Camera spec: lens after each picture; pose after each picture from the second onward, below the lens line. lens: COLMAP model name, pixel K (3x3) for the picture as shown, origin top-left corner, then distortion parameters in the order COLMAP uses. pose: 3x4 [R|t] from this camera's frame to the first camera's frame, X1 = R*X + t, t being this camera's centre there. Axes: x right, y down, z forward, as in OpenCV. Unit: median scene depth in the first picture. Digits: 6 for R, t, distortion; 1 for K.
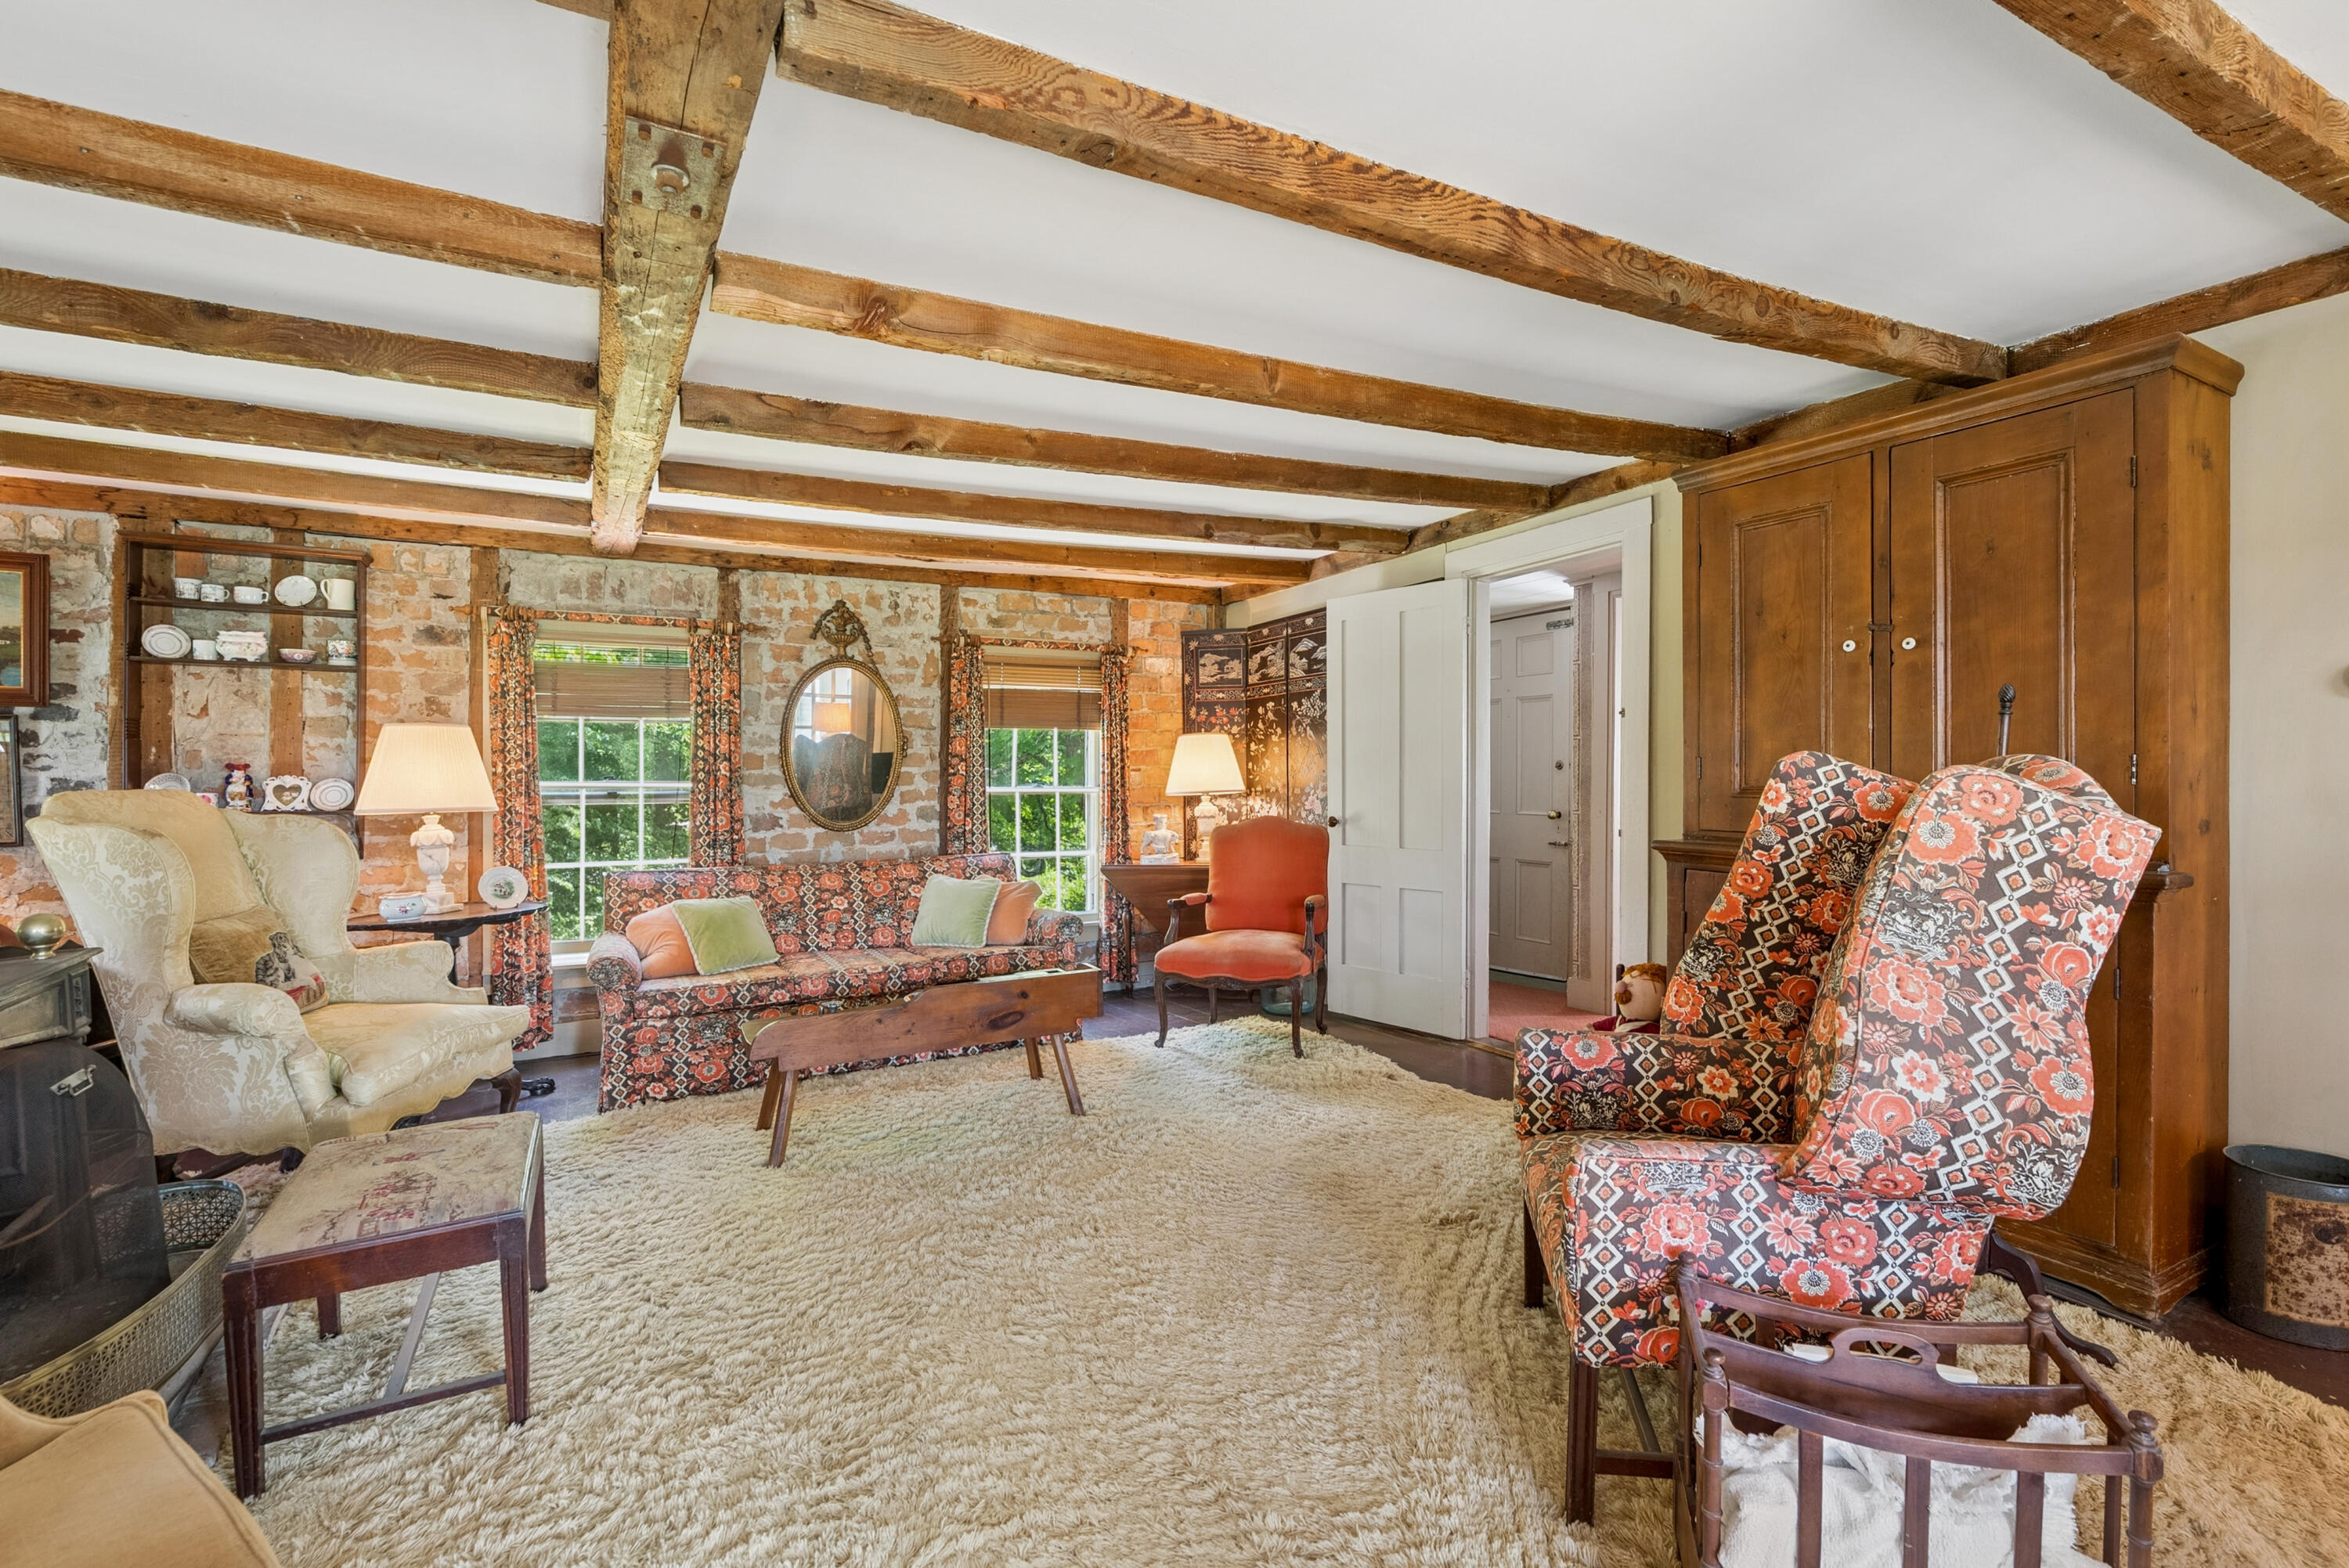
lens RADIAL K [[1067.0, 0, 1168.8], [0, 1067.0, 787.4], [0, 0, 1]] dist [-0.004211, 0.001576]
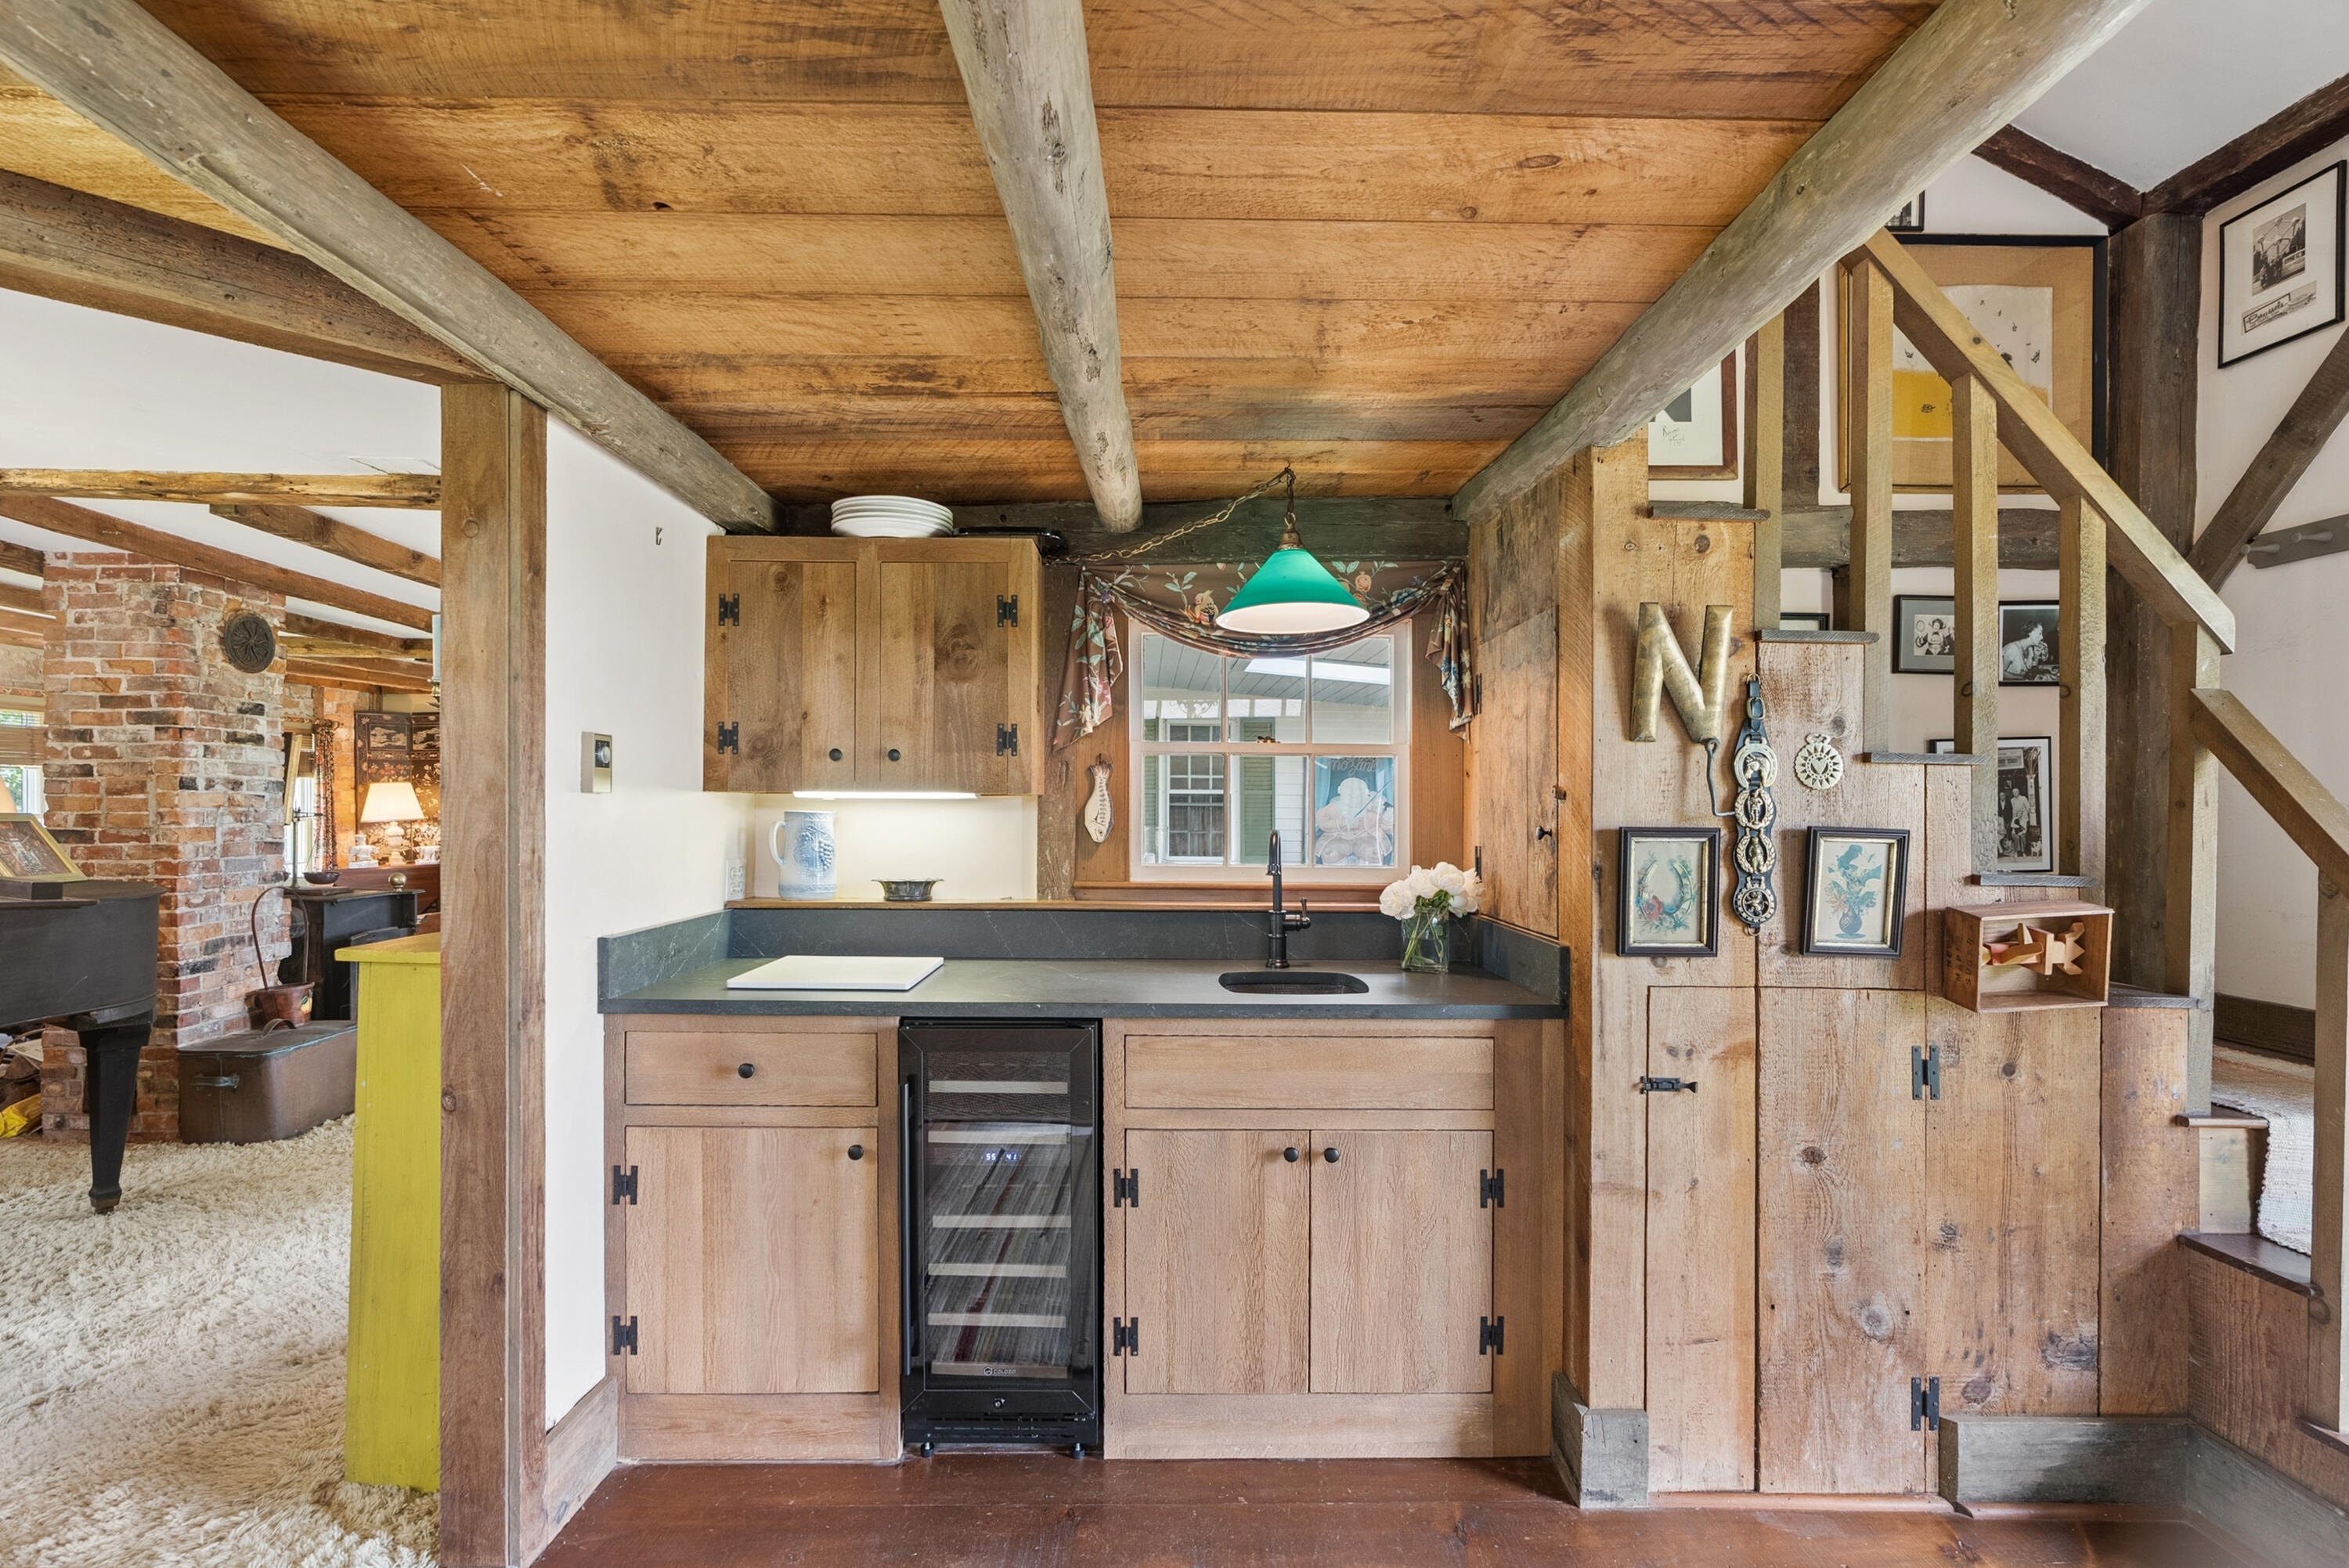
lens RADIAL K [[1072.6, 0, 1174.5], [0, 1072.6, 808.7], [0, 0, 1]] dist [-0.008101, 0.000866]
pose [[0.464401, 0.002221, 0.885622, -1.035064], [0.006454, 0.999962, -0.005893, 0.005286], [-0.885602, 0.008453, 0.464369, -0.911754]]
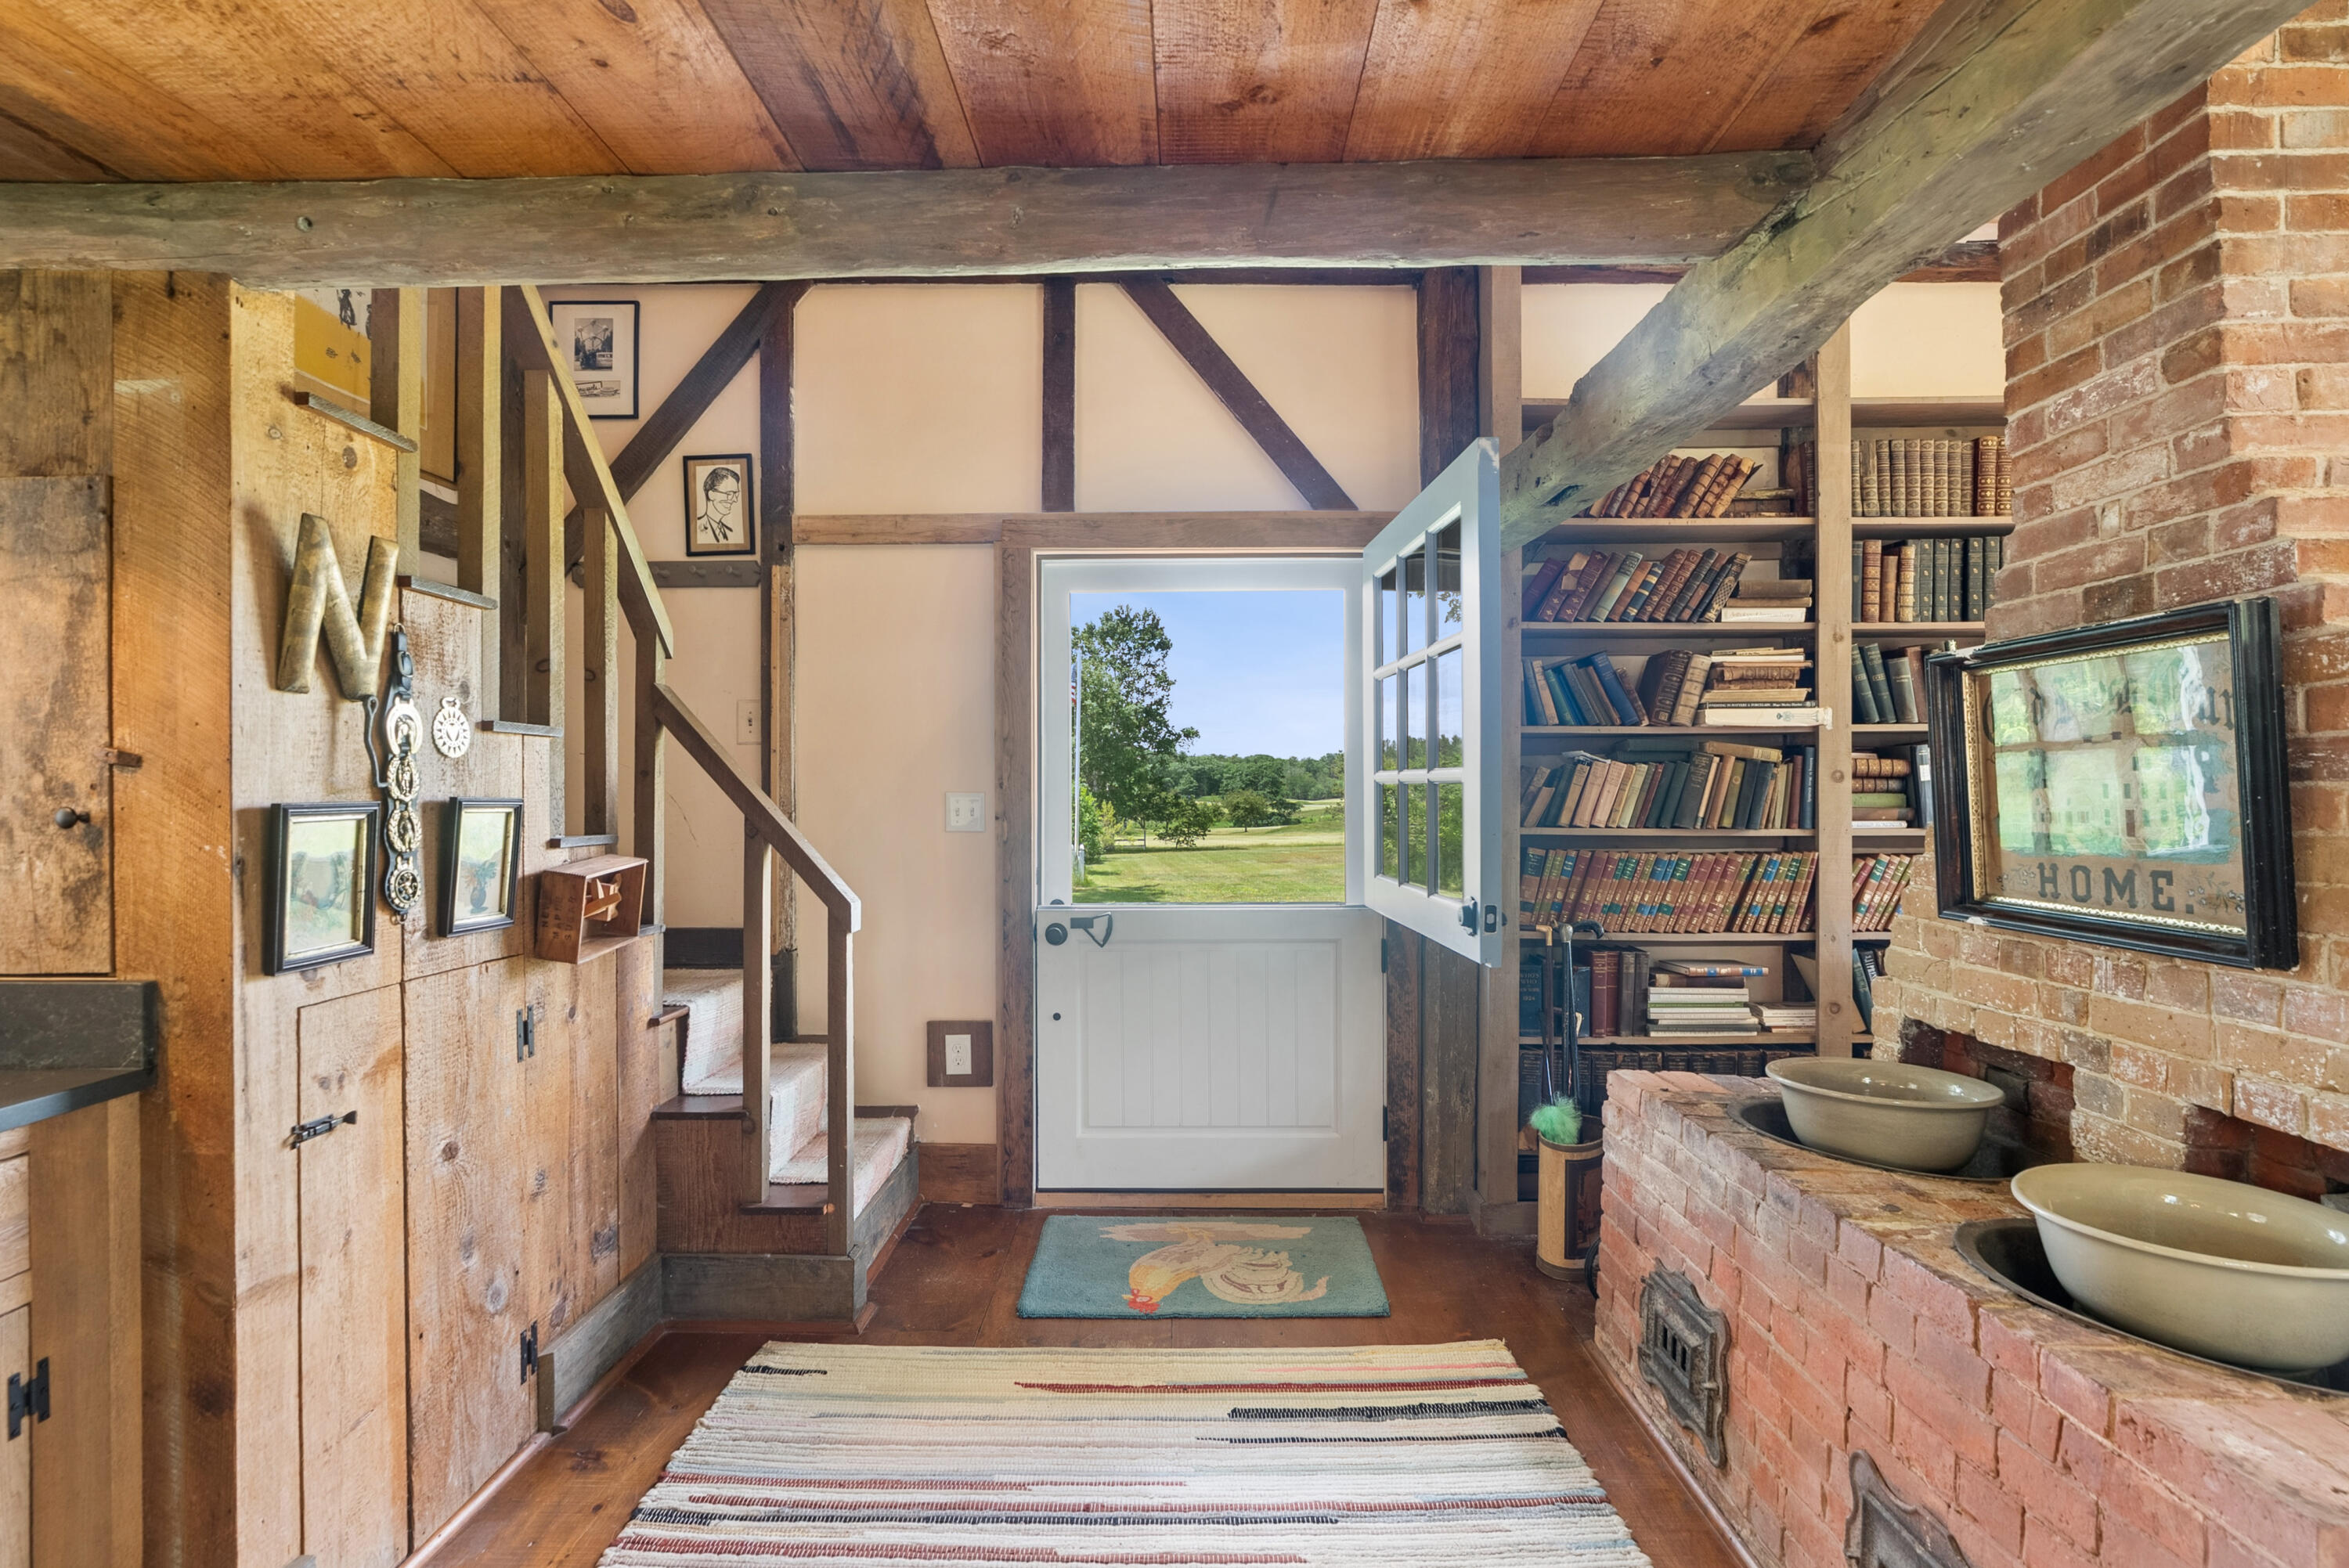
lens RADIAL K [[1070.5, 0, 1175.0], [0, 1070.5, 781.1], [0, 0, 1]] dist [-0.013220, 0.004813]
pose [[-0.870496, 0.004050, 0.492158, -0.963604], [0.012612, 0.999821, 0.014081, 0.003188], [-0.492013, 0.018464, -0.870392, -0.718131]]
